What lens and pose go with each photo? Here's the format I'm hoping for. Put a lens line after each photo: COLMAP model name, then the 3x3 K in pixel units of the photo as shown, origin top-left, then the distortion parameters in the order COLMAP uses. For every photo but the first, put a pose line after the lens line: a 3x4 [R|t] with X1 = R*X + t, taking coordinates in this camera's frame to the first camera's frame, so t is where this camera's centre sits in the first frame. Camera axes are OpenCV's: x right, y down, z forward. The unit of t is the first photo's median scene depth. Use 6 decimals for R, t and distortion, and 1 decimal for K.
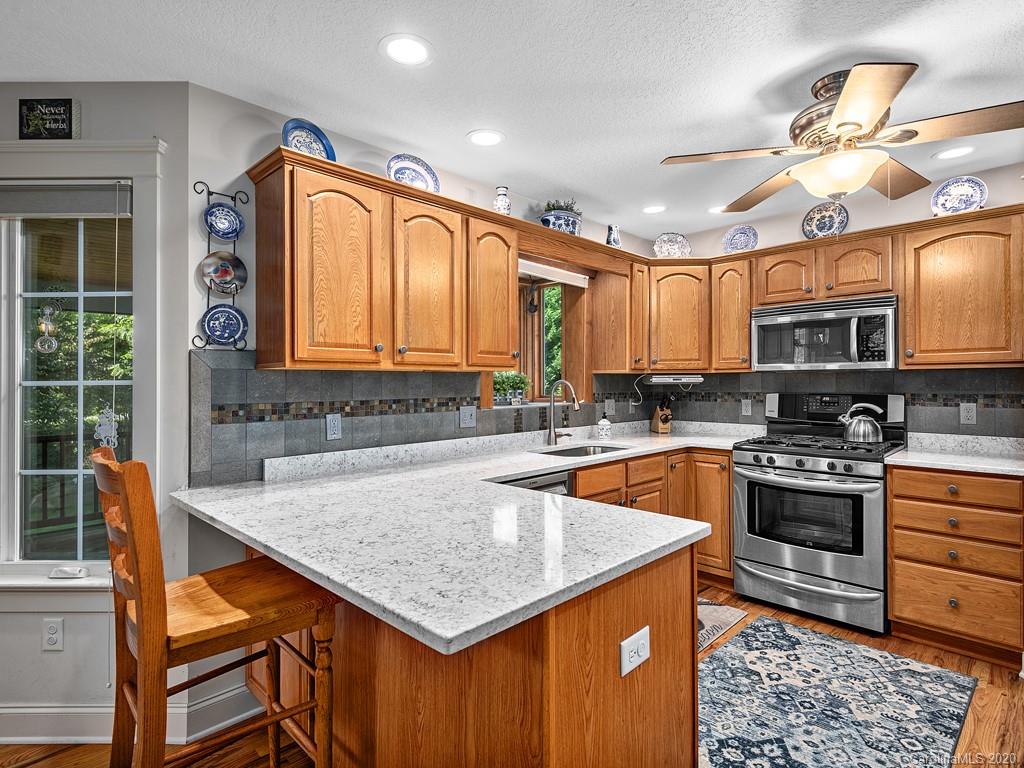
lens RADIAL K [[545.8, 0, 509.6], [0, 545.8, 383.8], [0, 0, 1]] dist [0.013289, -0.006267]
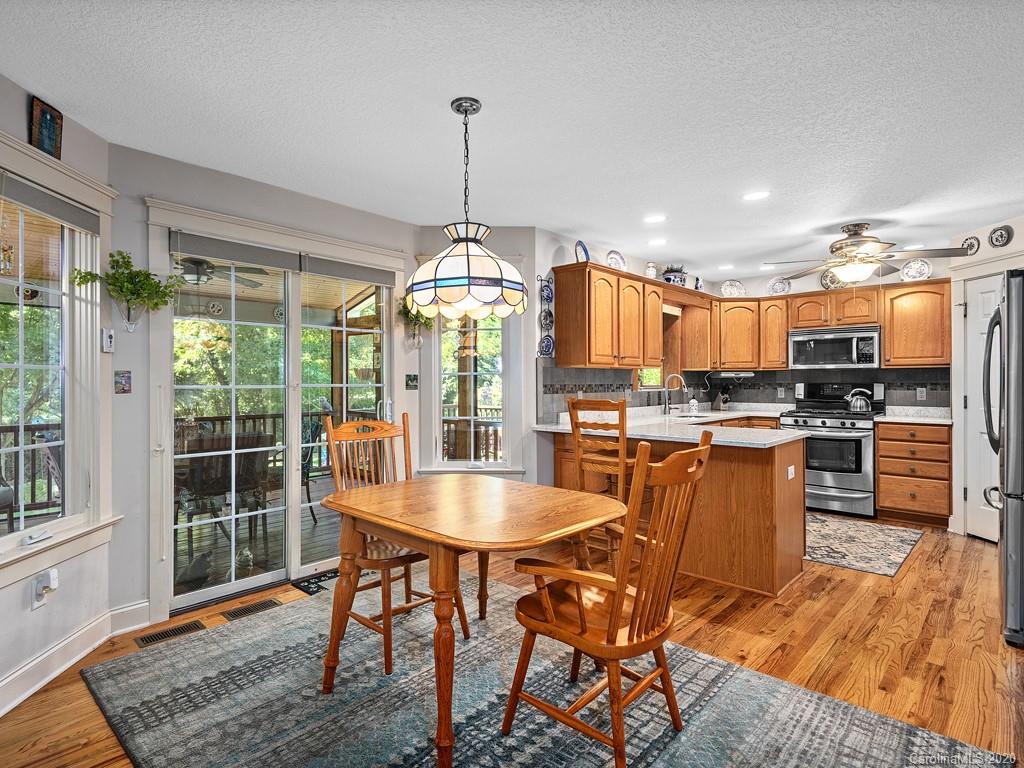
lens RADIAL K [[545.8, 0, 476.7], [0, 545.8, 380.5], [0, 0, 1]] dist [0.013289, -0.006267]
pose [[0.999995, 0.002204, 0.002463, -0.542940], [-0.002193, 0.999986, -0.004837, 0.022510], [-0.002474, 0.004832, 0.999985, -0.691964]]
